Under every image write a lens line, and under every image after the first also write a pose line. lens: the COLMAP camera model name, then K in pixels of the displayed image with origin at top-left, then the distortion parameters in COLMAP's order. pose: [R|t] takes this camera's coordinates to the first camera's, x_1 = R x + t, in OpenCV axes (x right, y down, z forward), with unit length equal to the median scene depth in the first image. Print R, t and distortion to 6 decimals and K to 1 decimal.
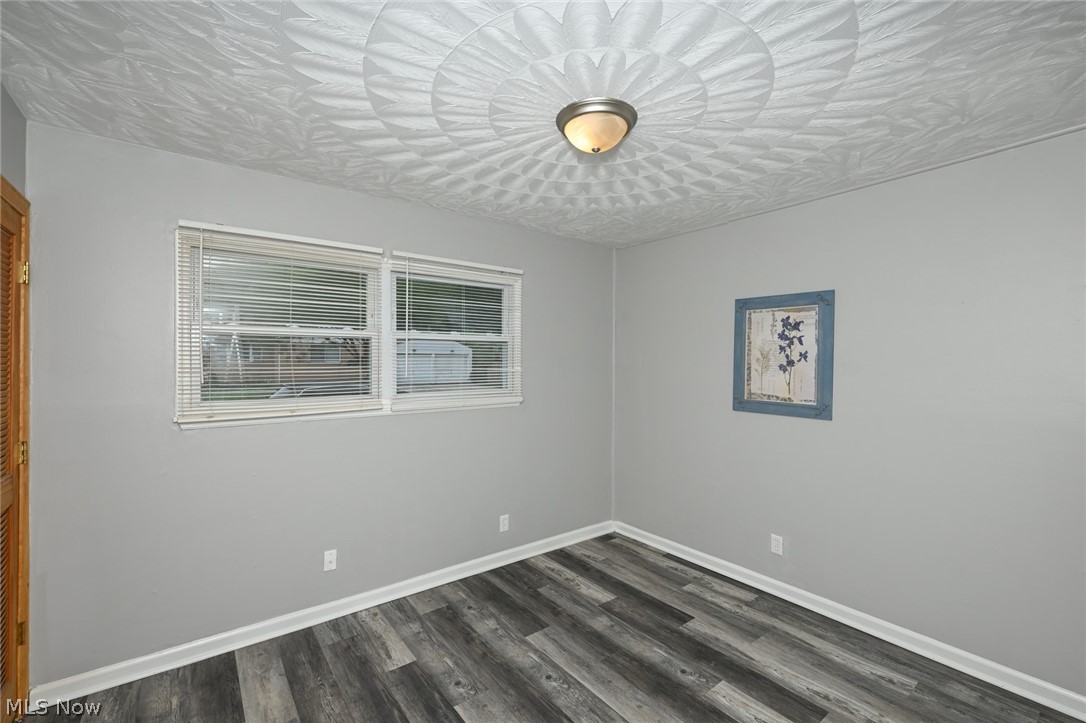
lens RADIAL K [[465.9, 0, 543.0], [0, 465.9, 361.5], [0, 0, 1]] dist [-0.001021, -0.000076]
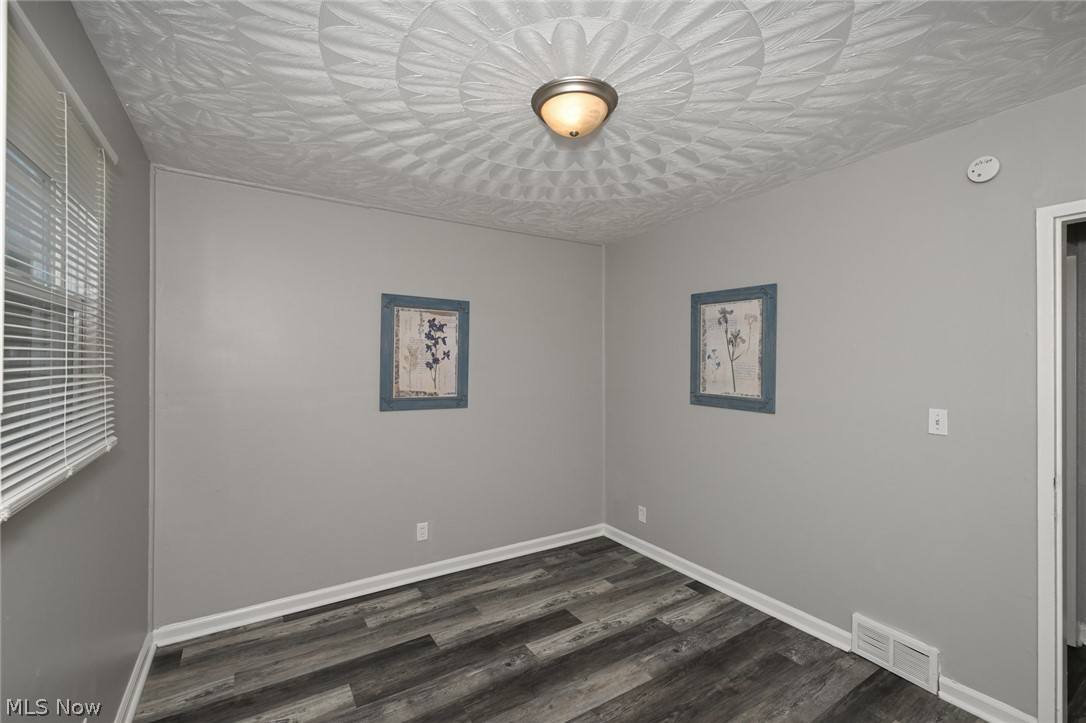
lens RADIAL K [[465.9, 0, 543.0], [0, 465.9, 361.5], [0, 0, 1]] dist [-0.001021, -0.000076]
pose [[0.085624, -0.003050, 0.996323, -0.554331], [-0.002639, 0.999991, 0.003288, 0.000600], [-0.996324, -0.002911, 0.085616, 0.662698]]
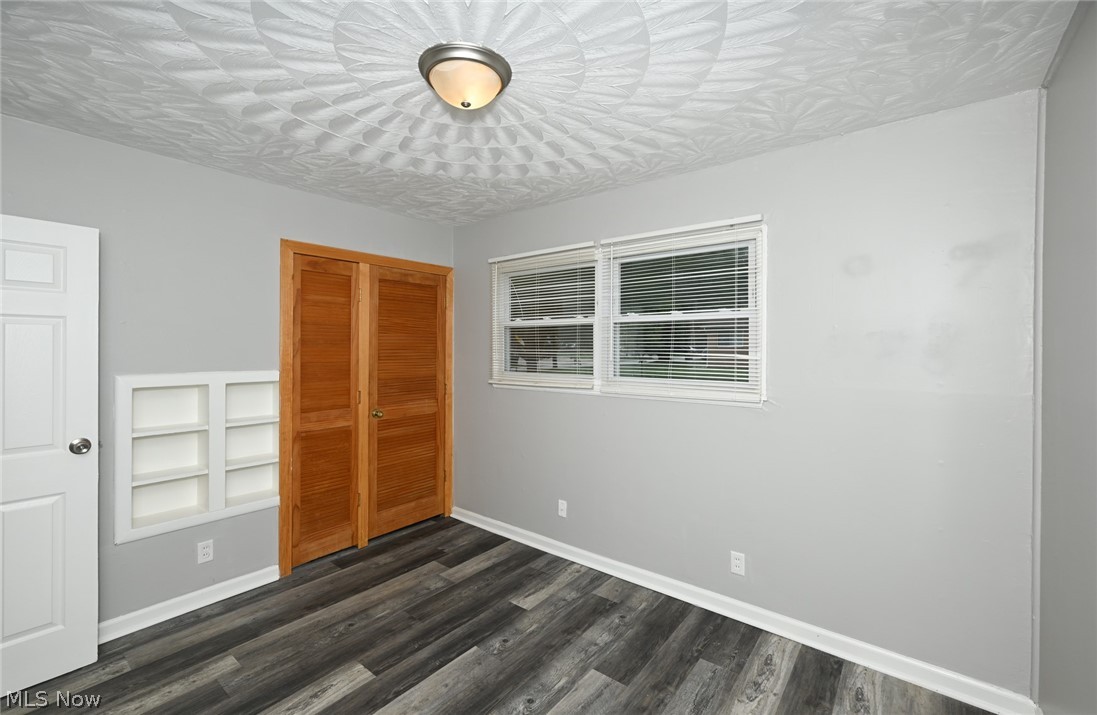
lens RADIAL K [[465.3, 0, 546.1], [0, 465.3, 352.7], [0, 0, 1]] dist [0.000476, -0.000177]
pose [[0.234698, 0.010683, -0.972010, 0.672408], [-0.001938, 0.999943, 0.010522, 0.005476], [0.972066, -0.000586, 0.234705, 0.634529]]
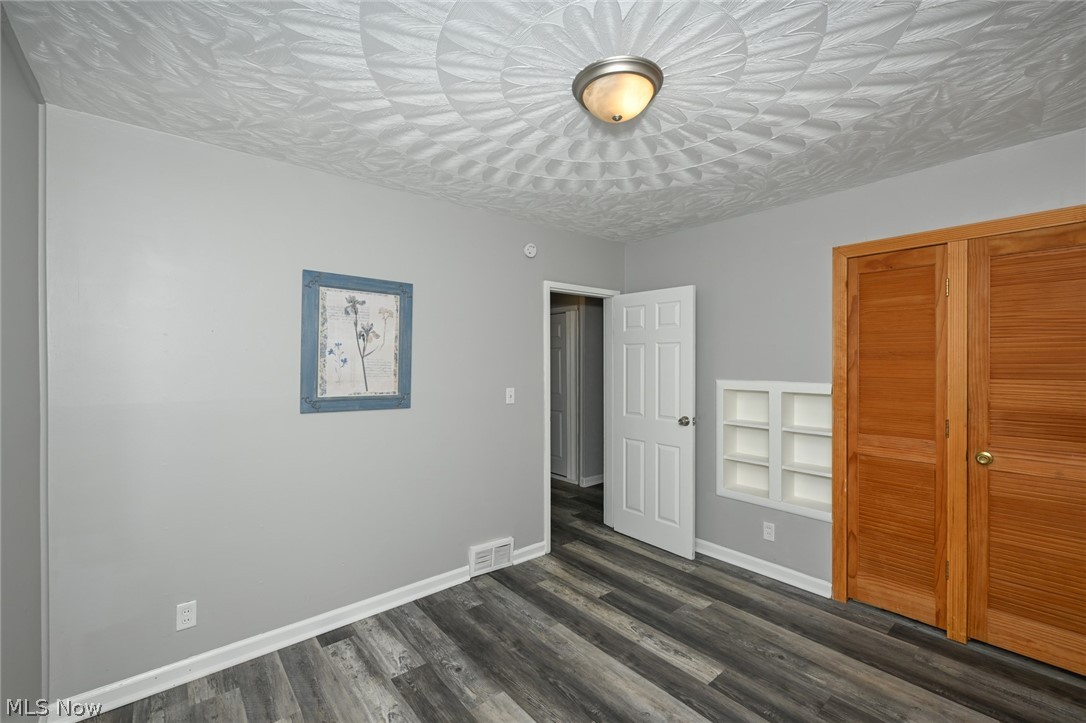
lens RADIAL K [[450.6, 0, 538.4], [0, 450.6, 365.0], [0, 0, 1]] dist [-0.000841, 0.000188]
pose [[-0.999384, -0.001148, -0.035072, 0.197096], [-0.001245, 0.999995, 0.002743, 0.014562], [0.035069, 0.002785, -0.999381, 1.249242]]
